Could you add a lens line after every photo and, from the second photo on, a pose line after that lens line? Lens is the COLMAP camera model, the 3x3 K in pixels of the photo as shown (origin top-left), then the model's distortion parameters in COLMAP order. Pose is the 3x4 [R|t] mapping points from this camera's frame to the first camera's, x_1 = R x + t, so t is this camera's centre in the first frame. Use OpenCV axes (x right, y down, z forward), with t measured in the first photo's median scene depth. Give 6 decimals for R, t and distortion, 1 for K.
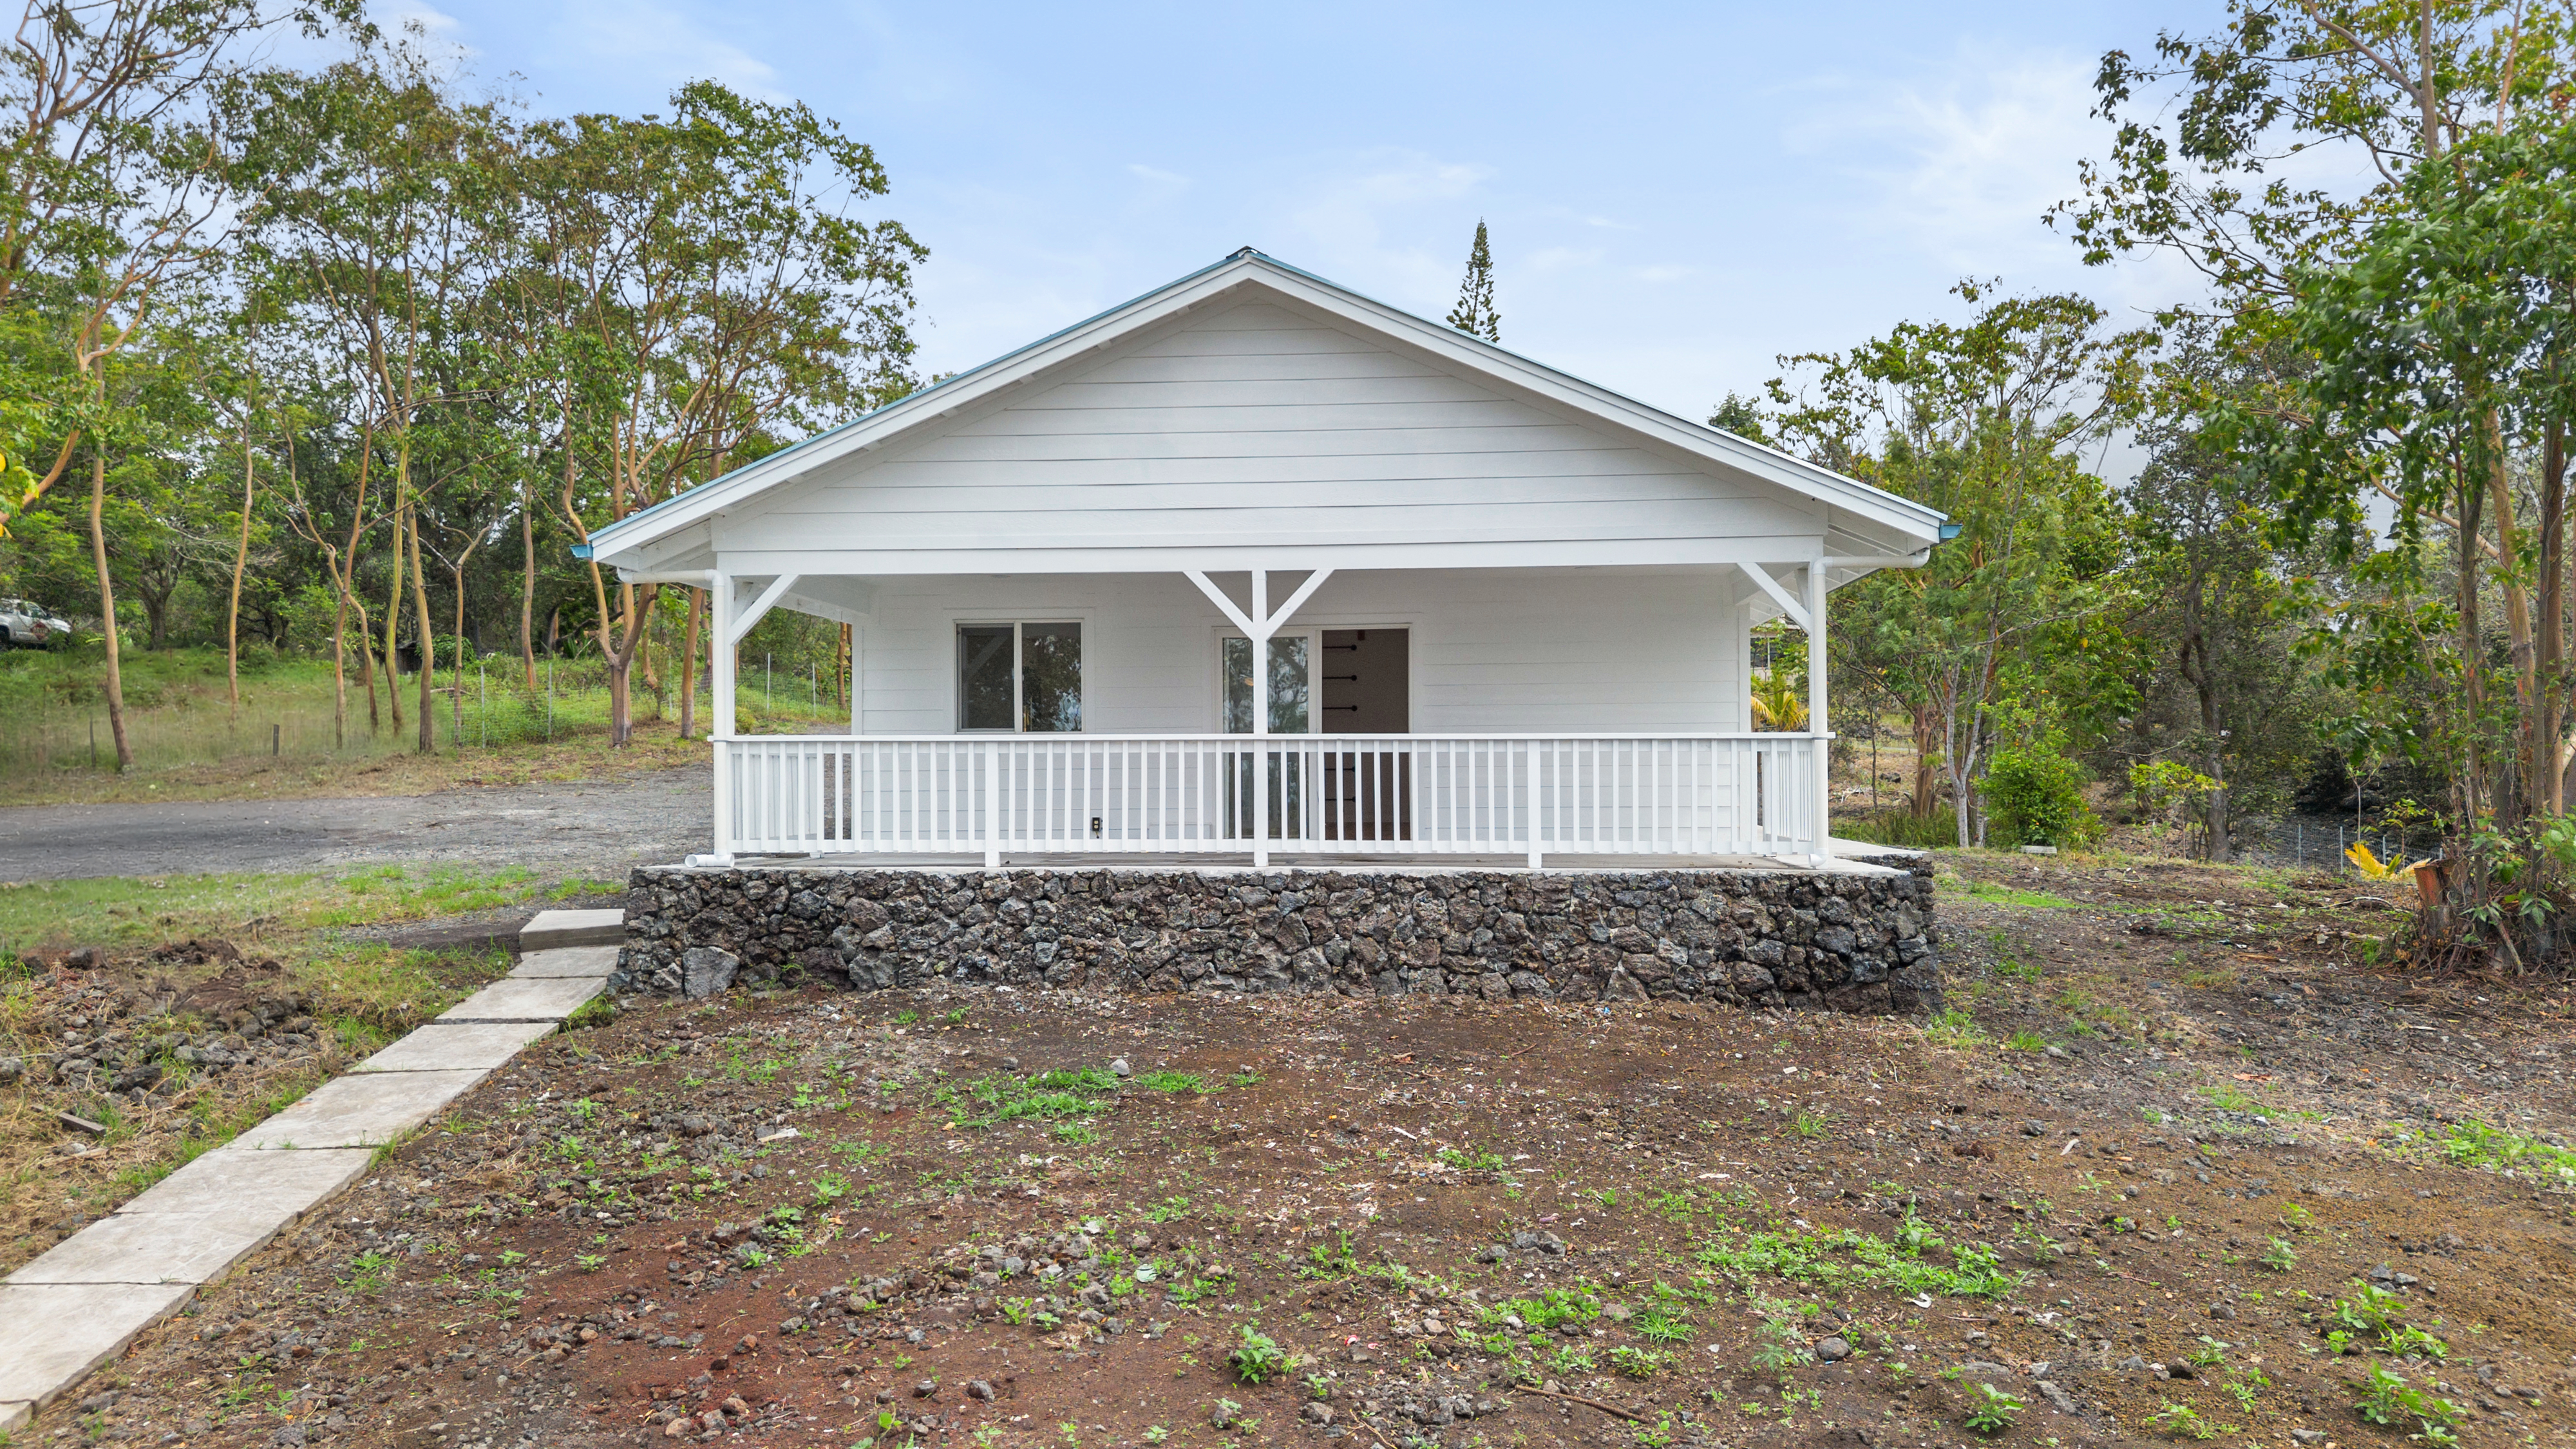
lens RADIAL K [[1831.7, 0, 1287.4], [0, 1831.7, 724.4], [0, 0, 1]] dist [0.012390, 0.000899]
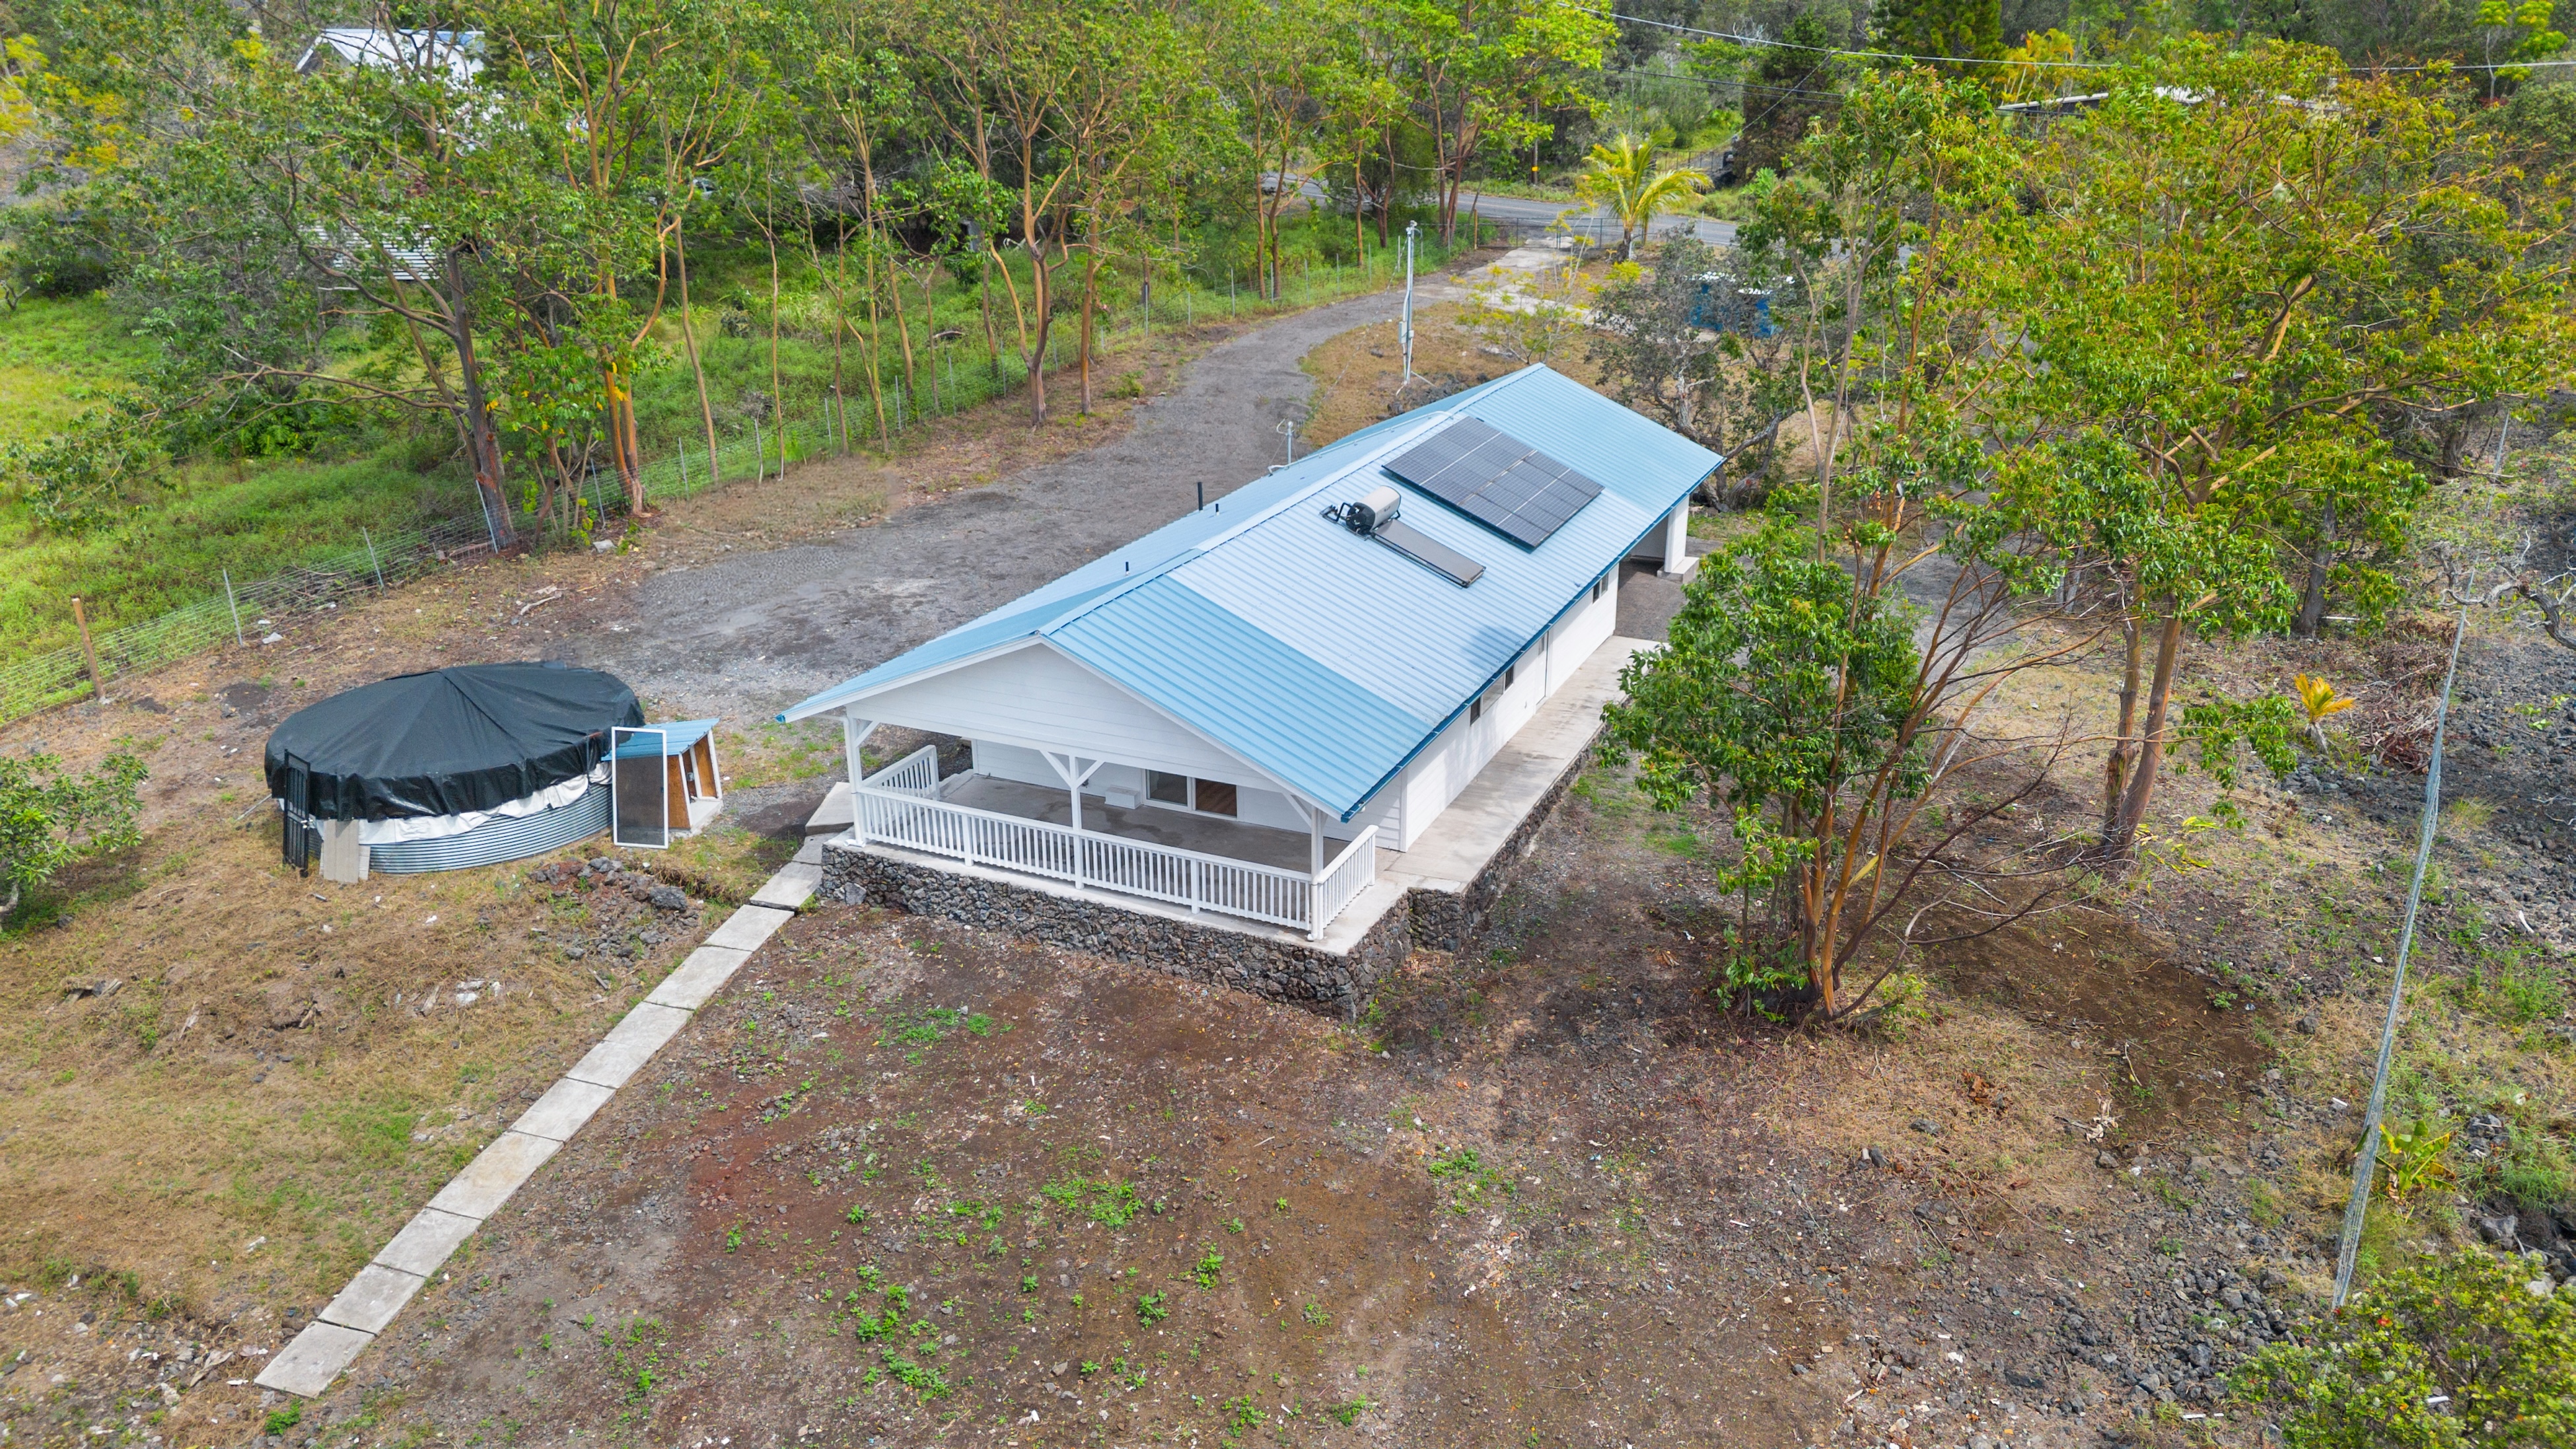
lens RADIAL K [[1831.6, 0, 1289.4], [0, 1831.6, 725.1], [0, 0, 1]] dist [0.012390, 0.000899]
pose [[0.943499, 0.115295, -0.310673, 0.853174], [0.006017, 0.931406, 0.363932, -0.868840], [0.331322, -0.345238, 0.878087, -0.698485]]
